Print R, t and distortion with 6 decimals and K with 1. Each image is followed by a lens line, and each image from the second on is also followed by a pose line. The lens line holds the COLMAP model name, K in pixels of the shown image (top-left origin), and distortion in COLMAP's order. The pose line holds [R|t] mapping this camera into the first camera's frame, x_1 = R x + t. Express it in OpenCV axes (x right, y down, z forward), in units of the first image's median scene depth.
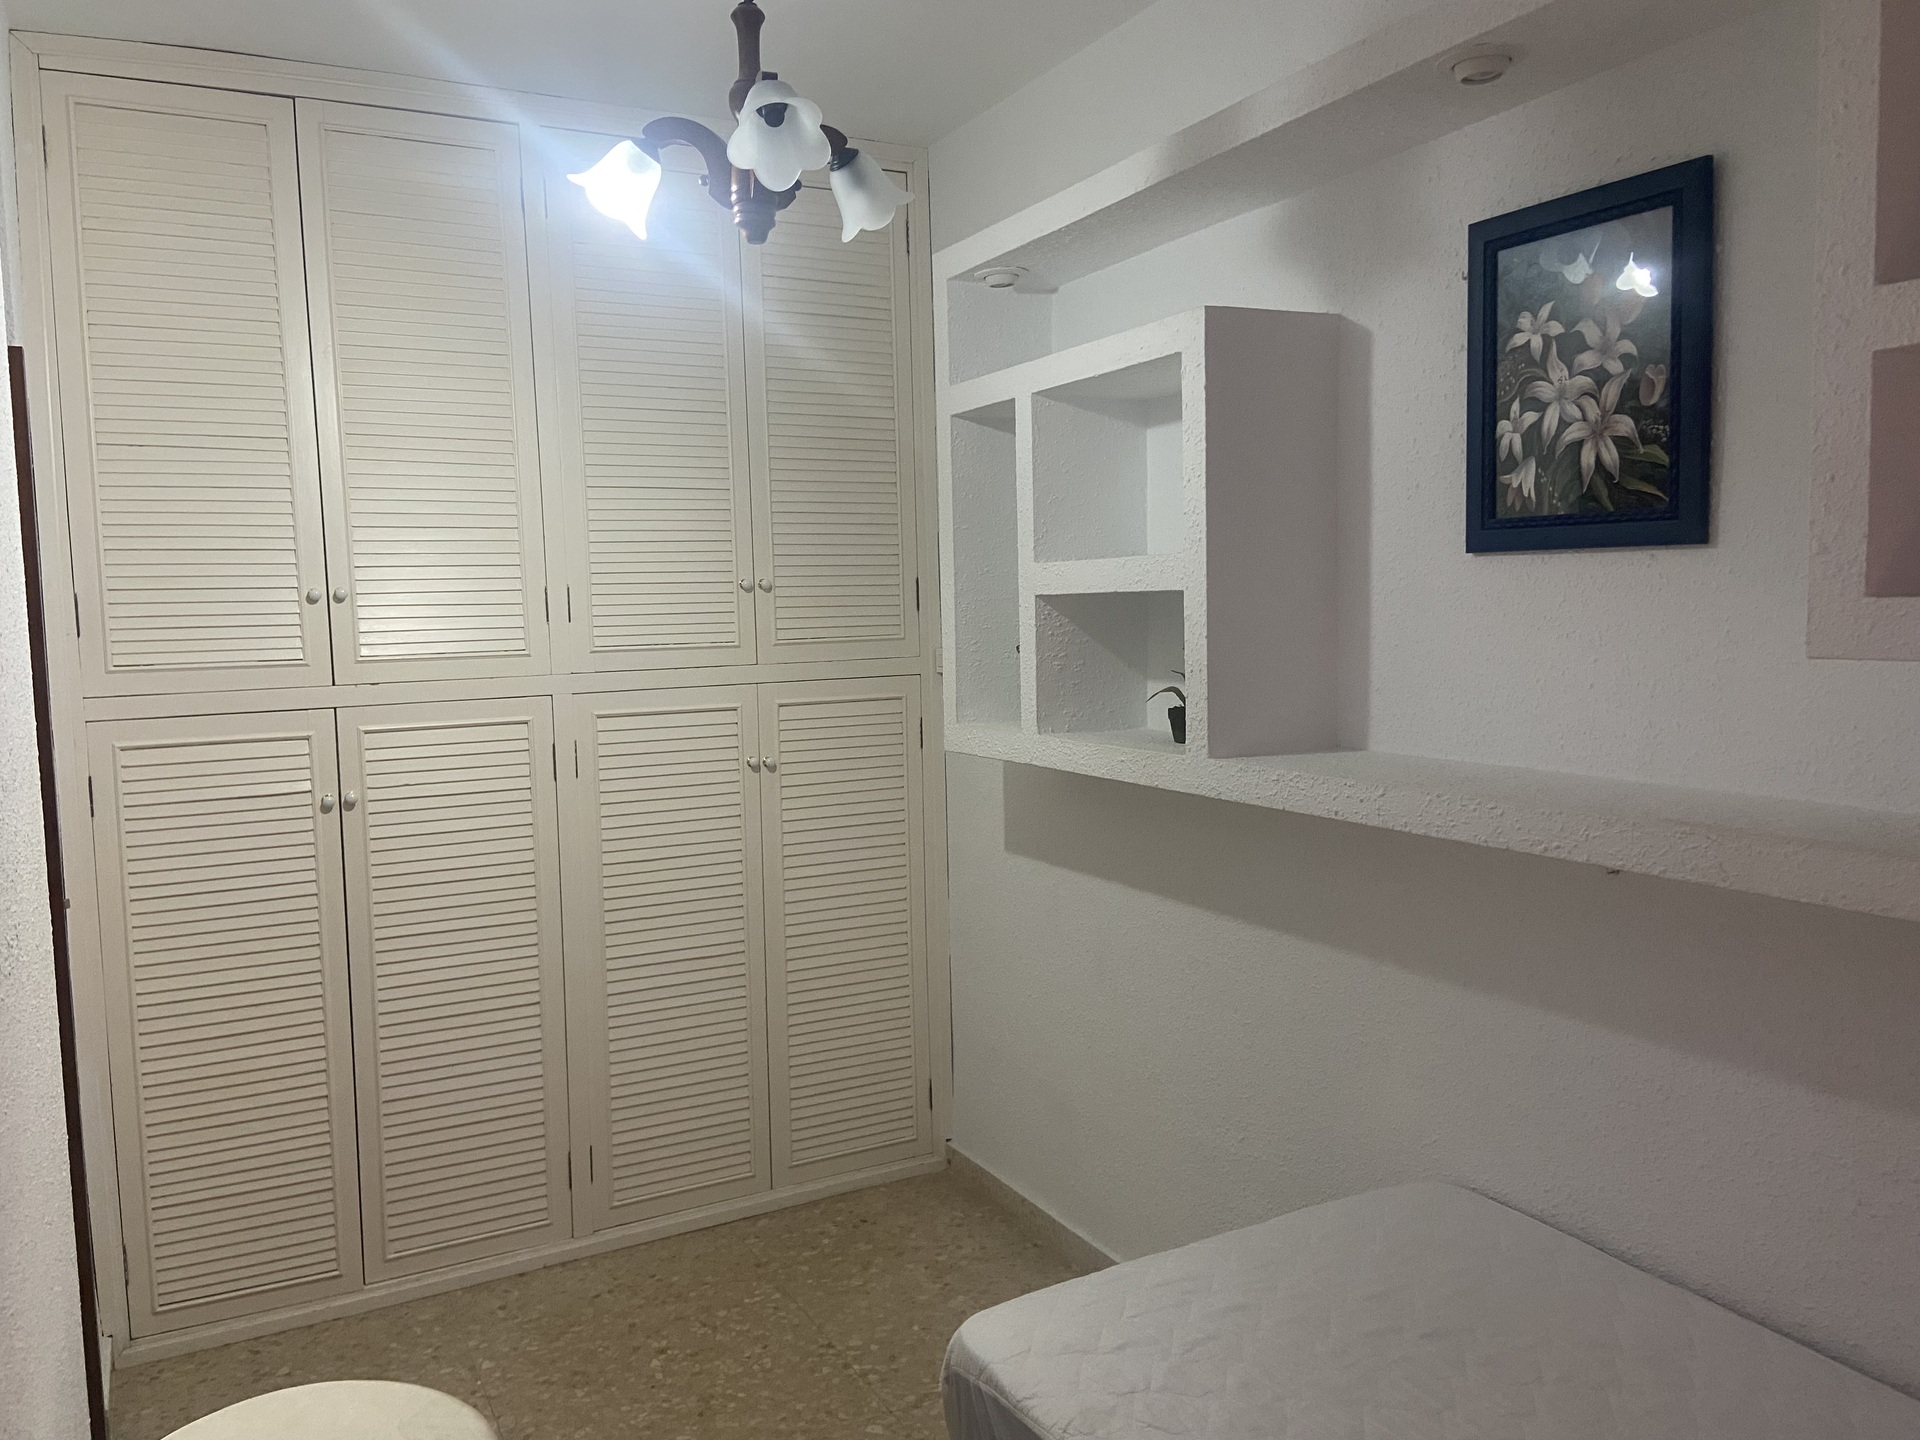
lens RADIAL K [[1453.6, 0, 961.7], [0, 1453.6, 723.3], [0, 0, 1]] dist [-0.013803, -0.019392]
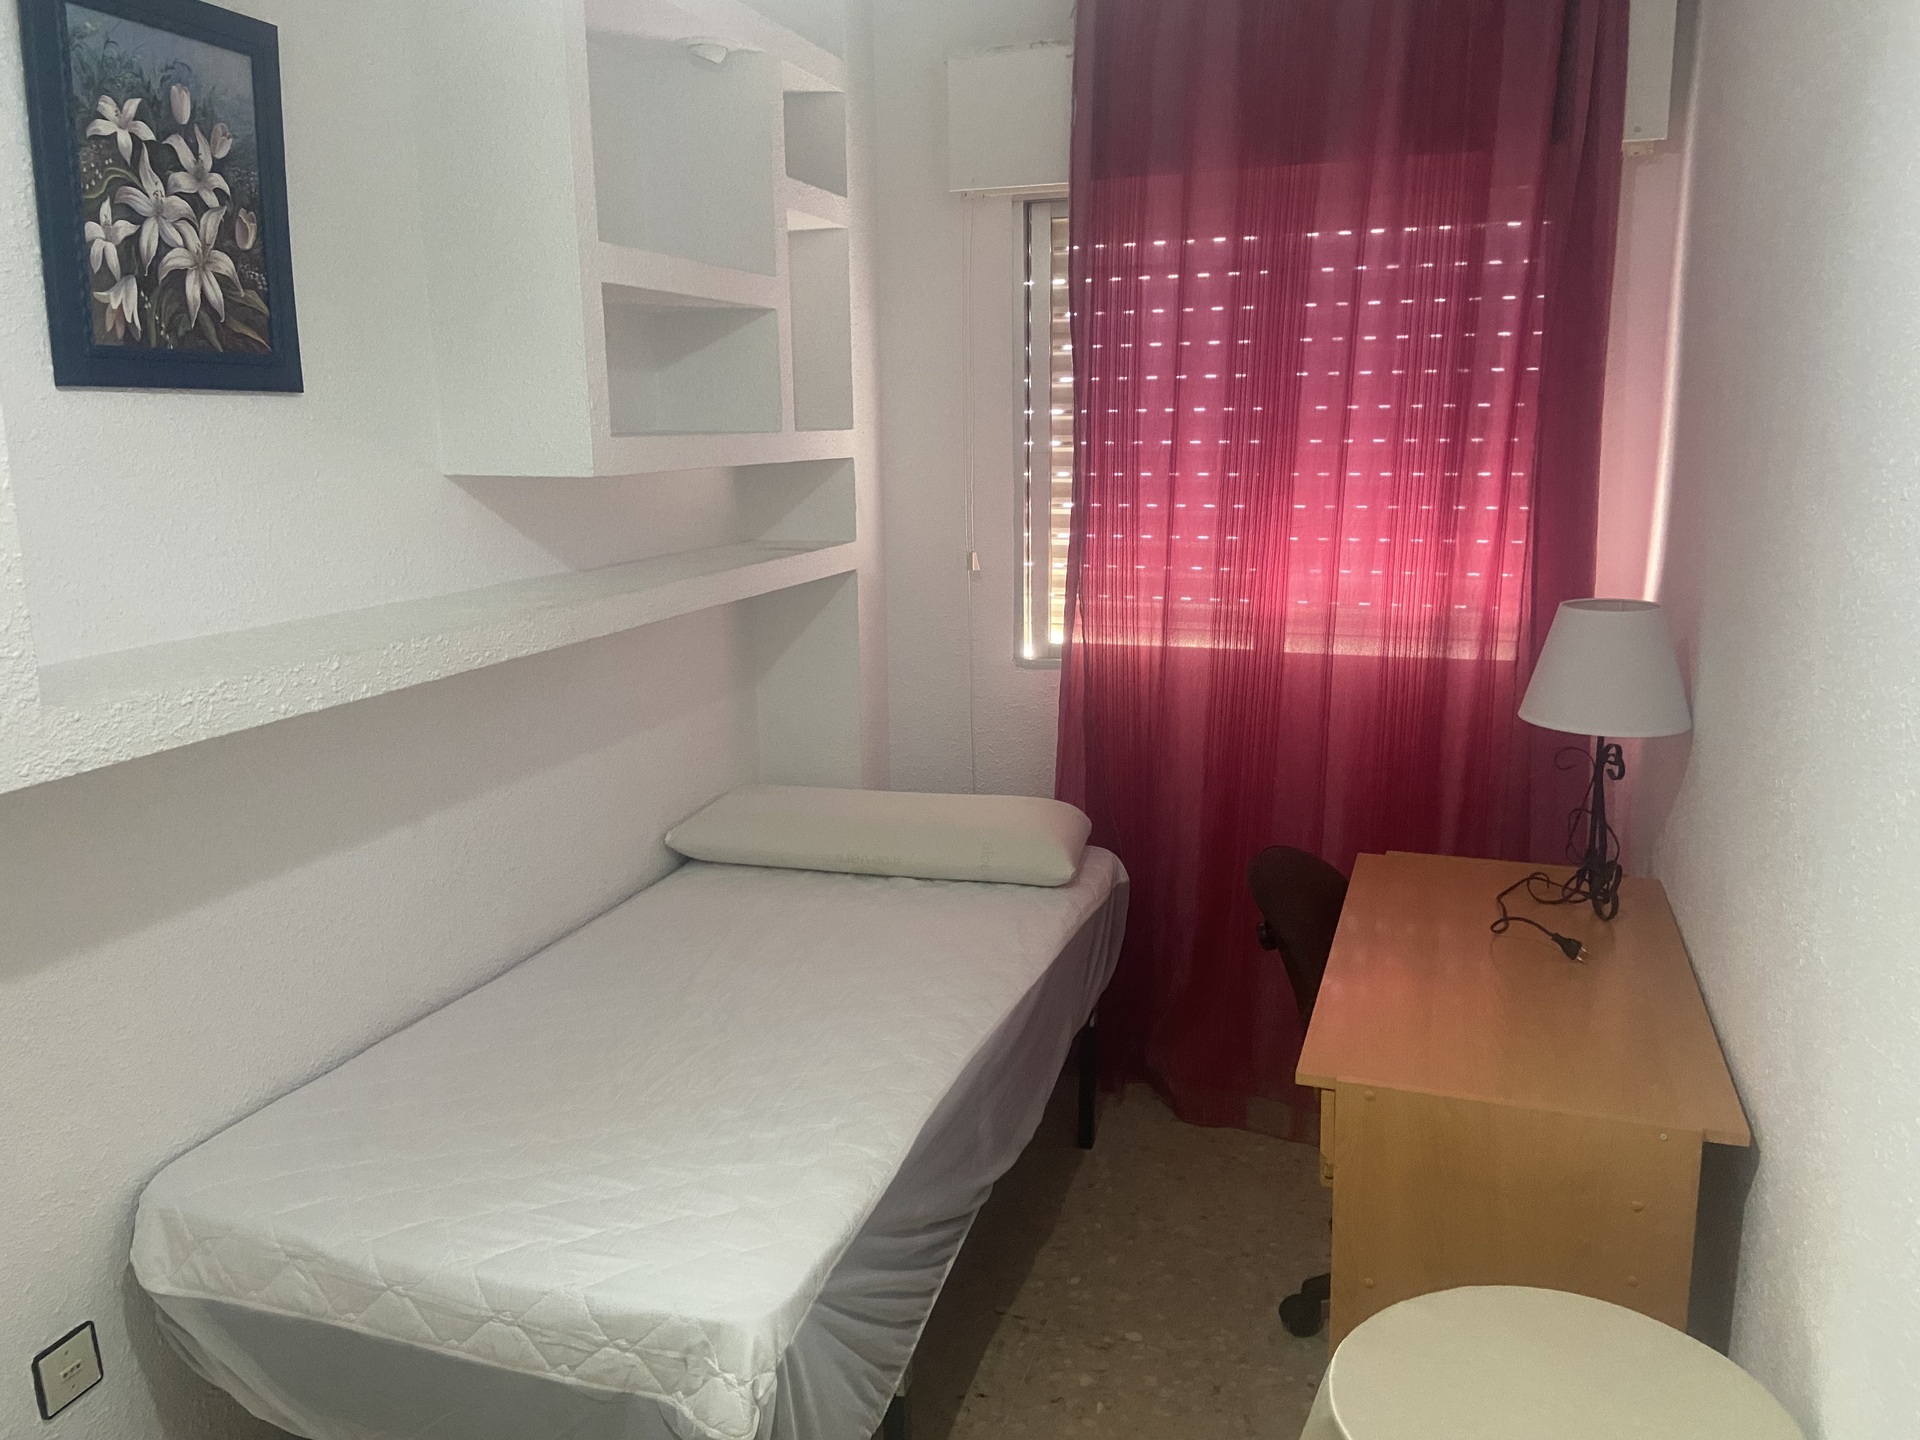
lens RADIAL K [[1453.6, 0, 962.1], [0, 1453.6, 718.0], [0, 0, 1]] dist [-0.013803, -0.019392]
pose [[-0.682248, -0.120002, 0.721205, -0.594397], [0.081276, 0.967875, 0.237931, -0.096247], [-0.726589, 0.220945, -0.650578, 1.281963]]
